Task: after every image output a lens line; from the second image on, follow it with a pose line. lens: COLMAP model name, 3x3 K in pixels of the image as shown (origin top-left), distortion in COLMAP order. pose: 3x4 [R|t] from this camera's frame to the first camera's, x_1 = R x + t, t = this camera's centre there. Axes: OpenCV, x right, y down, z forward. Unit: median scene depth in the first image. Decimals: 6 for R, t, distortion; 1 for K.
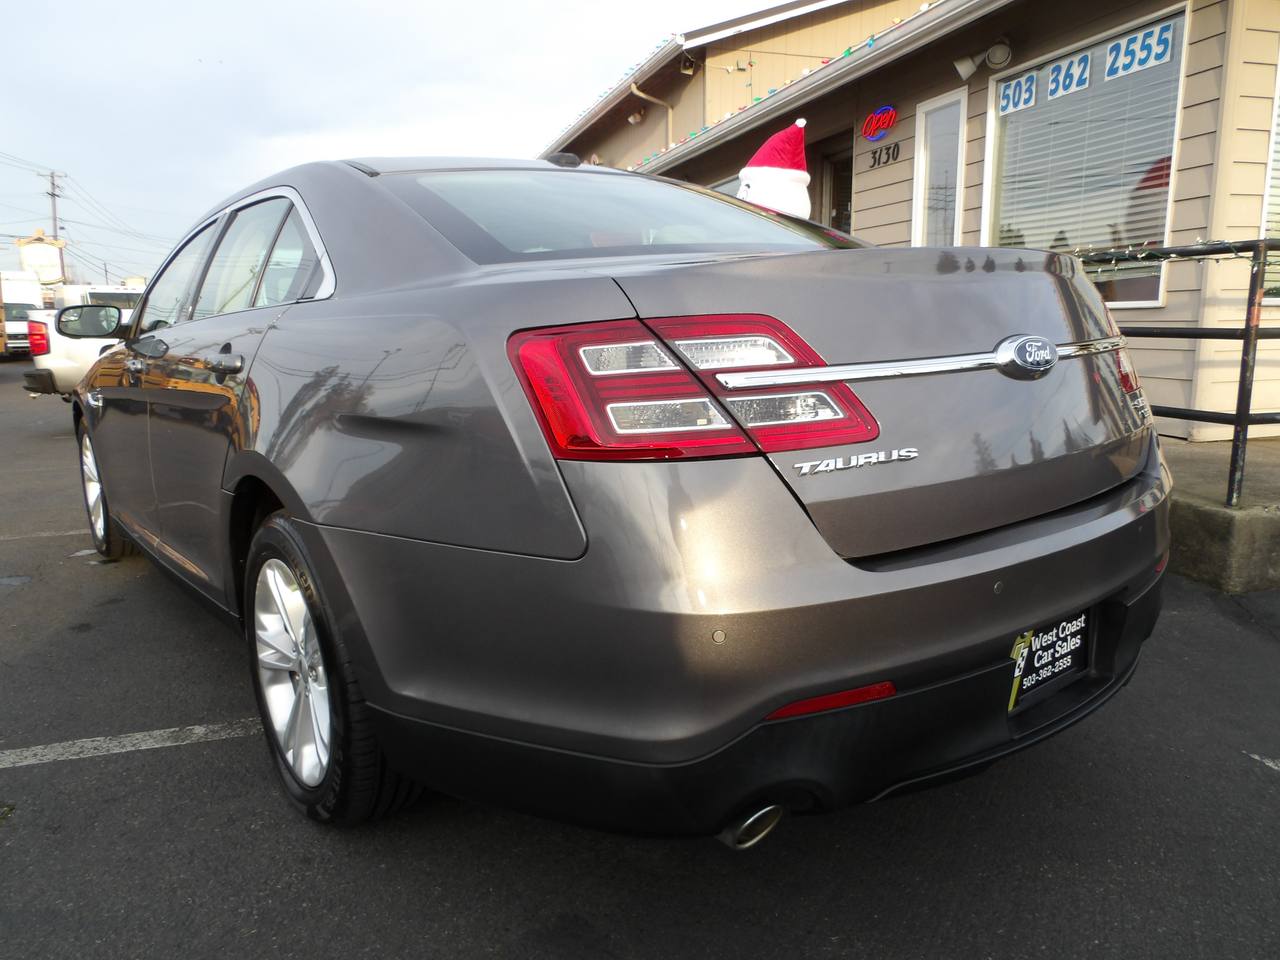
lens RADIAL K [[884.1, 0, 640.0], [0, 884.1, 480.0], [0, 0, 1]] dist [-0.017156, 0.008126]
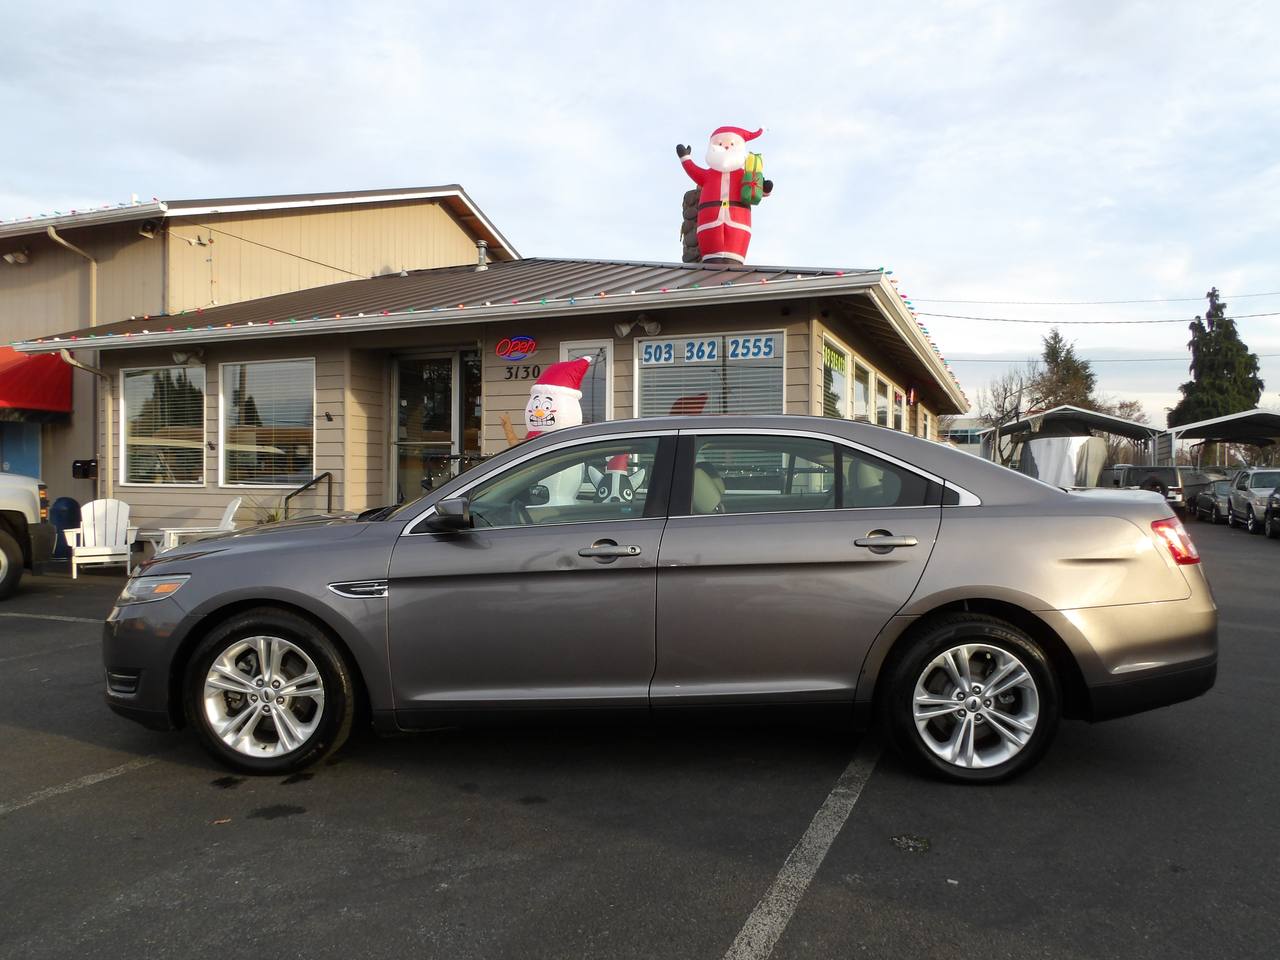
lens RADIAL K [[884.1, 0, 640.0], [0, 884.1, 480.0], [0, 0, 1]] dist [-0.017156, 0.008126]
pose [[0.646035, 0.016468, 0.763130, -0.695065], [0.123697, 0.984293, -0.125958, -0.031305], [-0.753218, 0.175770, 0.633851, 0.084893]]
